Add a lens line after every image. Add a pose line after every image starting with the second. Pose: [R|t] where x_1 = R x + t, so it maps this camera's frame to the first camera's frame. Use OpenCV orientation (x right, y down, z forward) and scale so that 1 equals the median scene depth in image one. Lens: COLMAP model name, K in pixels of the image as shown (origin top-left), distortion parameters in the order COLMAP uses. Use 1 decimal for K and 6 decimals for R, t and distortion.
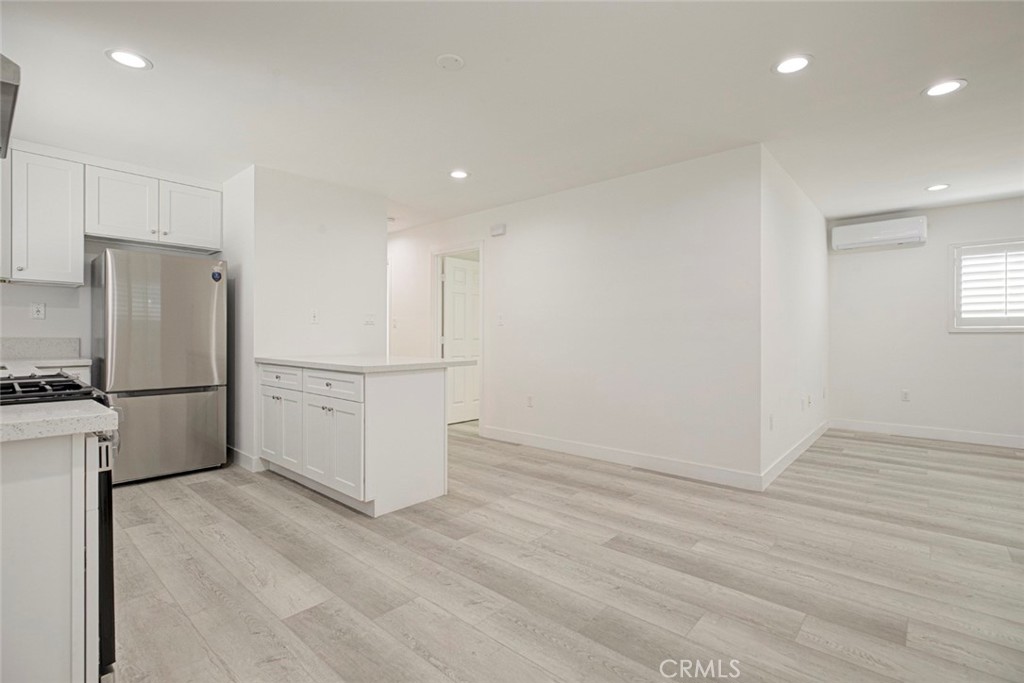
lens RADIAL K [[470.6, 0, 509.5], [0, 470.6, 337.1], [0, 0, 1]] dist [-0.008334, 0.000841]
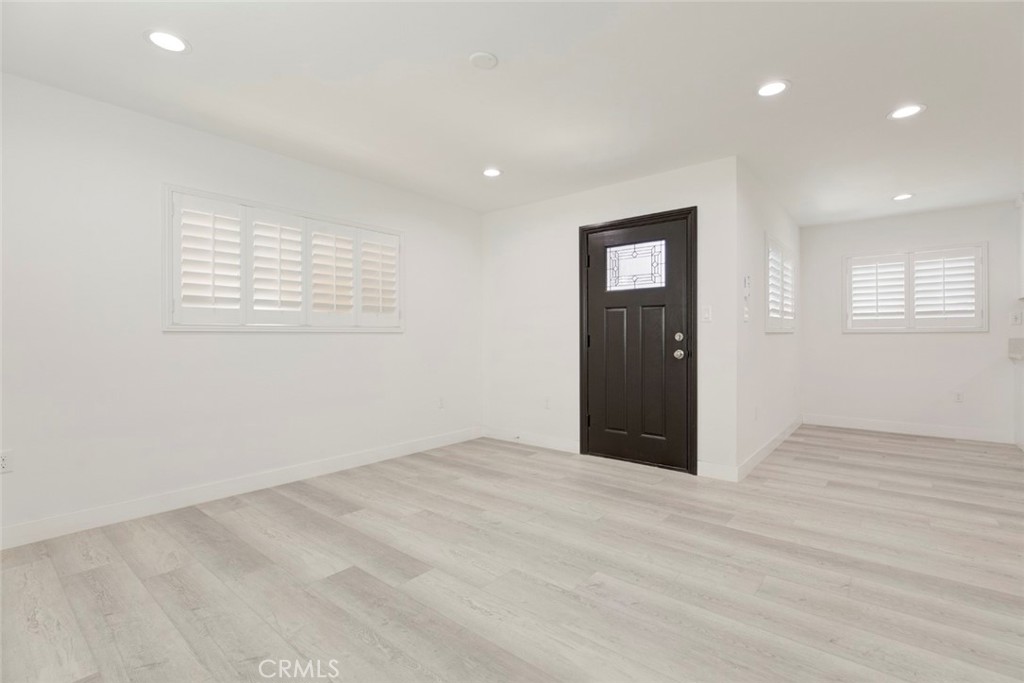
lens RADIAL K [[470.6, 0, 509.5], [0, 470.6, 337.1], [0, 0, 1]] dist [-0.008334, 0.000841]
pose [[-0.999307, -0.000072, -0.037211, 1.486233], [0.000021, 0.999997, -0.002500, 0.003788], [0.037211, -0.002499, -0.999304, 1.924534]]
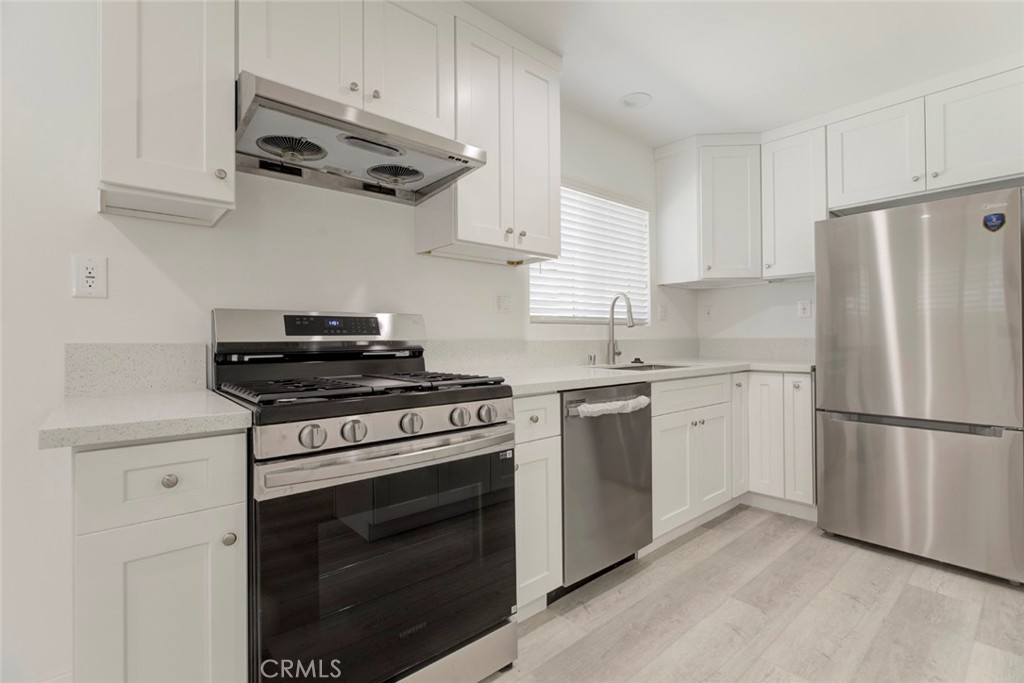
lens RADIAL K [[470.6, 0, 509.5], [0, 470.6, 337.1], [0, 0, 1]] dist [-0.008334, 0.000841]
pose [[-0.123461, -0.005433, -0.992335, -0.046022], [0.005080, 0.999968, -0.006107, 0.002184], [0.992336, -0.005795, -0.123429, 0.741961]]
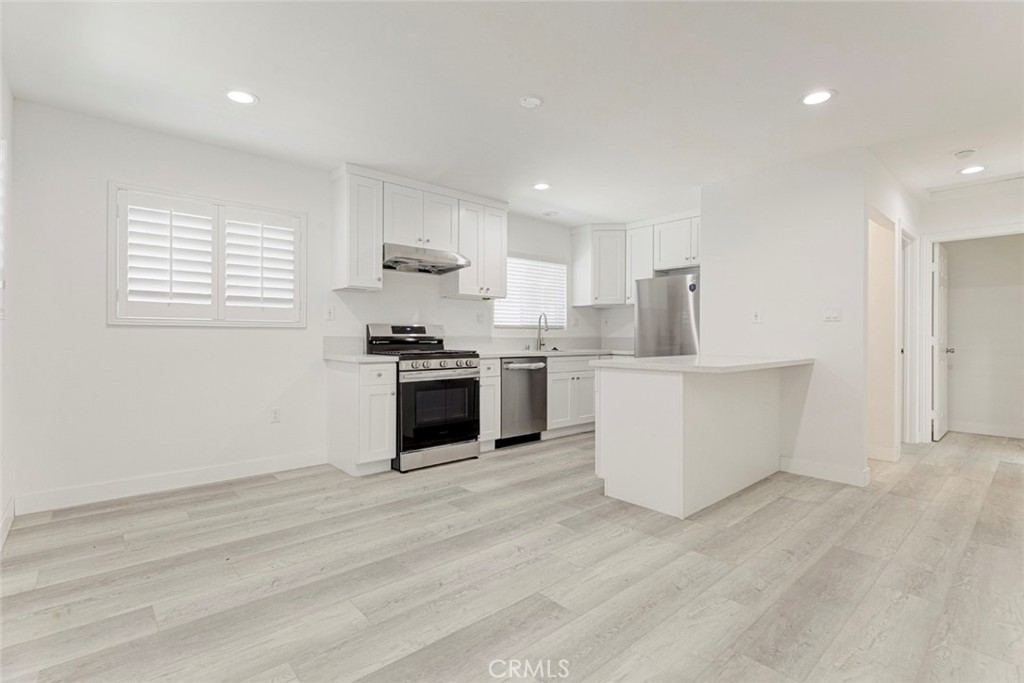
lens RADIAL K [[470.6, 0, 509.5], [0, 470.6, 337.1], [0, 0, 1]] dist [-0.008334, 0.000841]
pose [[-0.113380, -0.002338, -0.993549, 0.913862], [-0.004922, 0.999986, -0.001791, 0.006631], [0.993540, 0.004687, -0.113390, 0.949511]]
